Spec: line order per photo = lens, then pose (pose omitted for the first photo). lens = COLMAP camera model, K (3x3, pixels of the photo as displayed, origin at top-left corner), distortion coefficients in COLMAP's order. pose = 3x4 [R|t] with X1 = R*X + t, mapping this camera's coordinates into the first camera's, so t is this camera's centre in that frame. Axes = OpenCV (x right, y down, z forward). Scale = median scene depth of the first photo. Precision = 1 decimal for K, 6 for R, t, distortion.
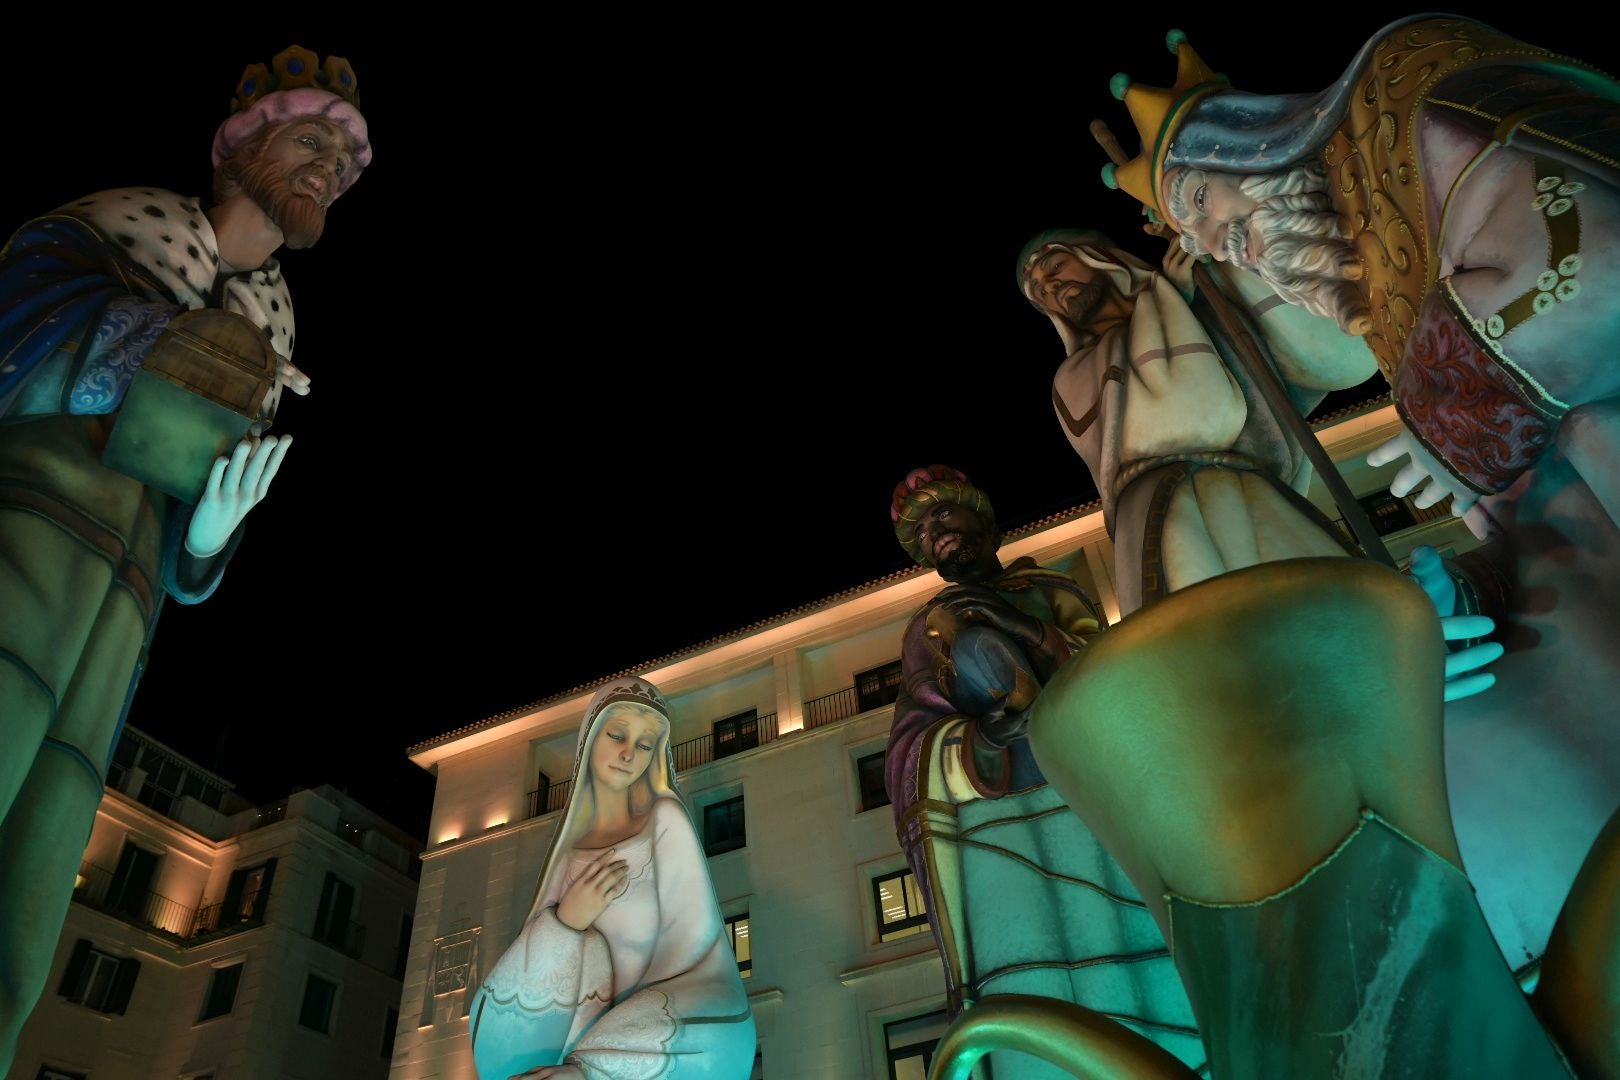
lens RADIAL K [[1099.0, 0, 810.0], [0, 1099.0, 540.0], [0, 0, 1]] dist [-0.141622, 0.100297]
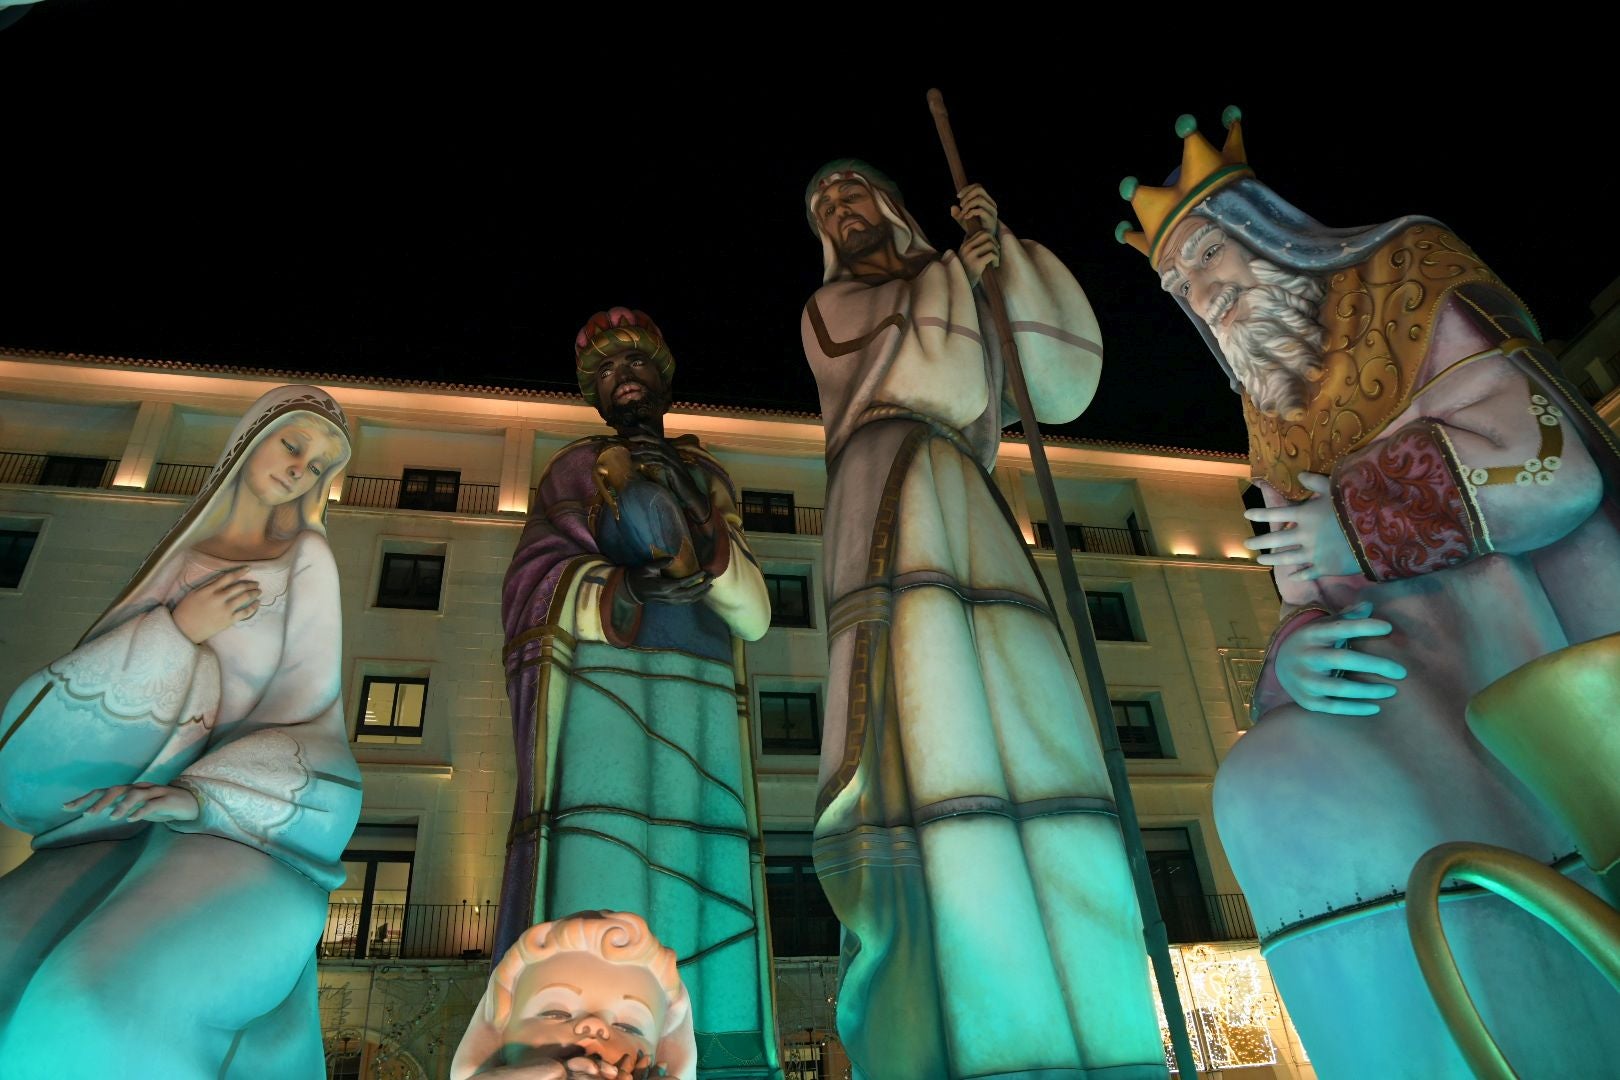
lens RADIAL K [[1099.0, 0, 810.0], [0, 1099.0, 540.0], [0, 0, 1]] dist [-0.141622, 0.100297]
pose [[0.798243, 0.355611, 0.486157, -0.246037], [-0.407692, 0.913118, 0.001485, 0.081204], [-0.443391, -0.199388, 0.873870, 0.055931]]
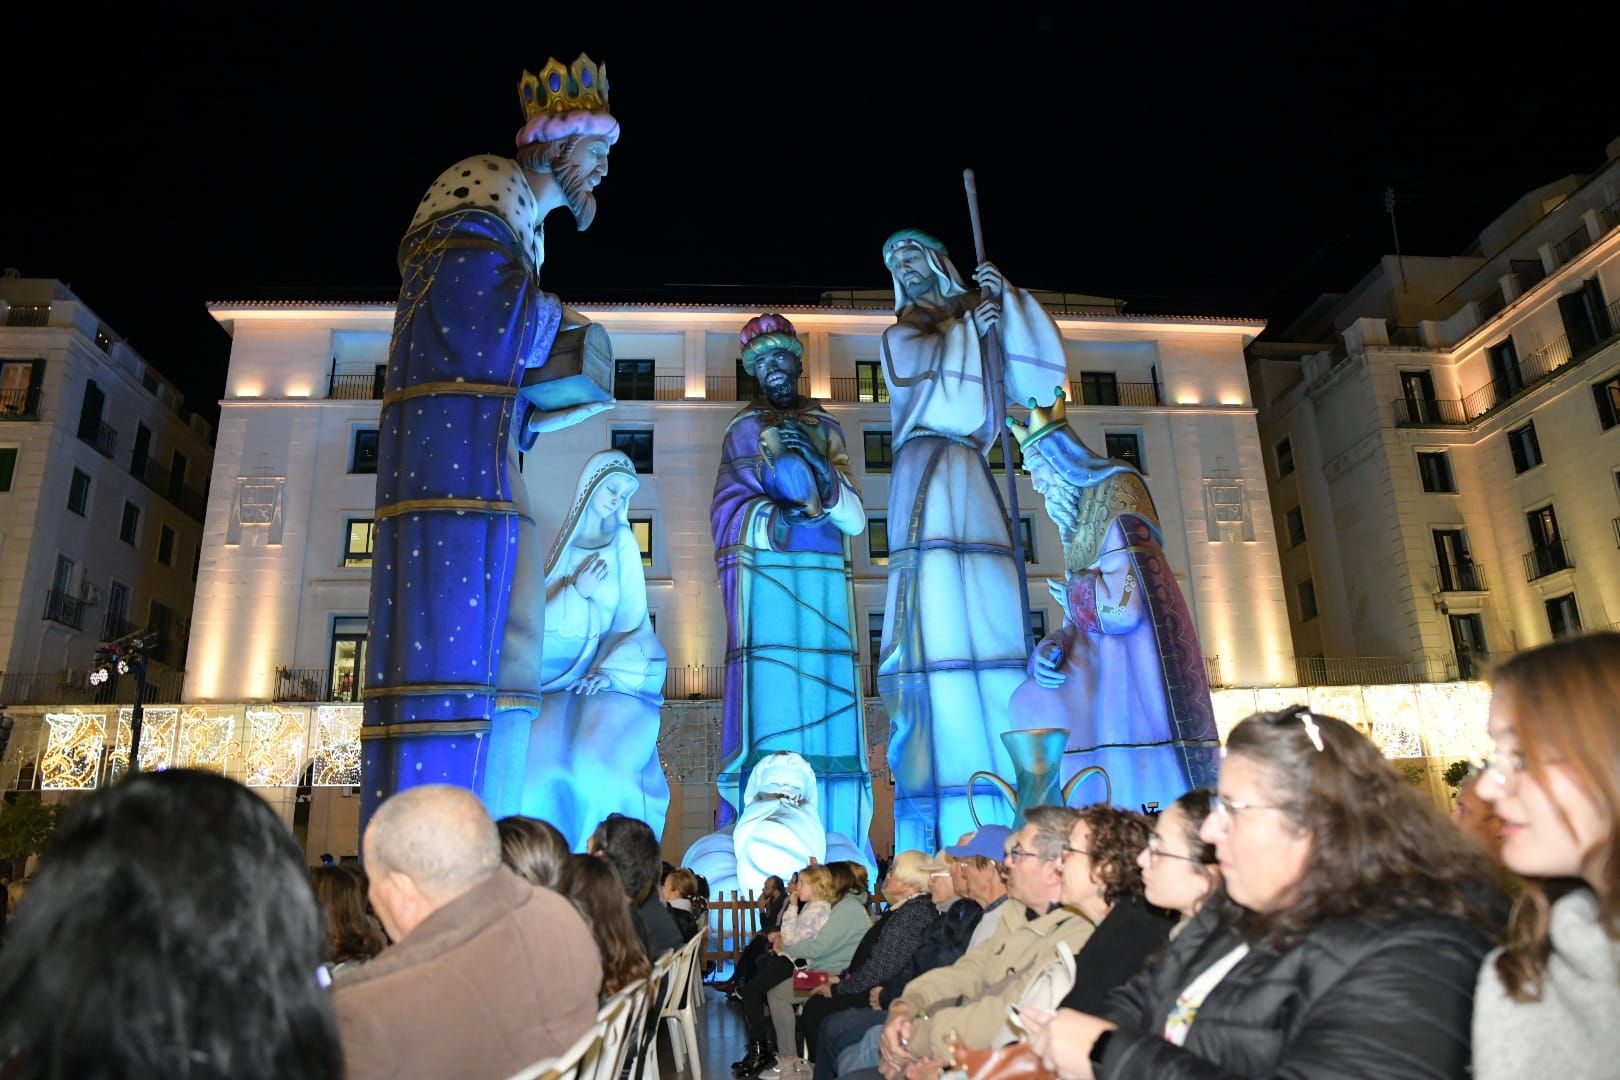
lens RADIAL K [[1099.0, 0, 810.0], [0, 1099.0, 540.0], [0, 0, 1]] dist [-0.141622, 0.100297]
pose [[0.864151, 0.197569, 0.462828, -0.725824], [-0.371211, 0.871230, 0.321187, -0.445058], [-0.339773, -0.449360, 0.826214, -0.605021]]
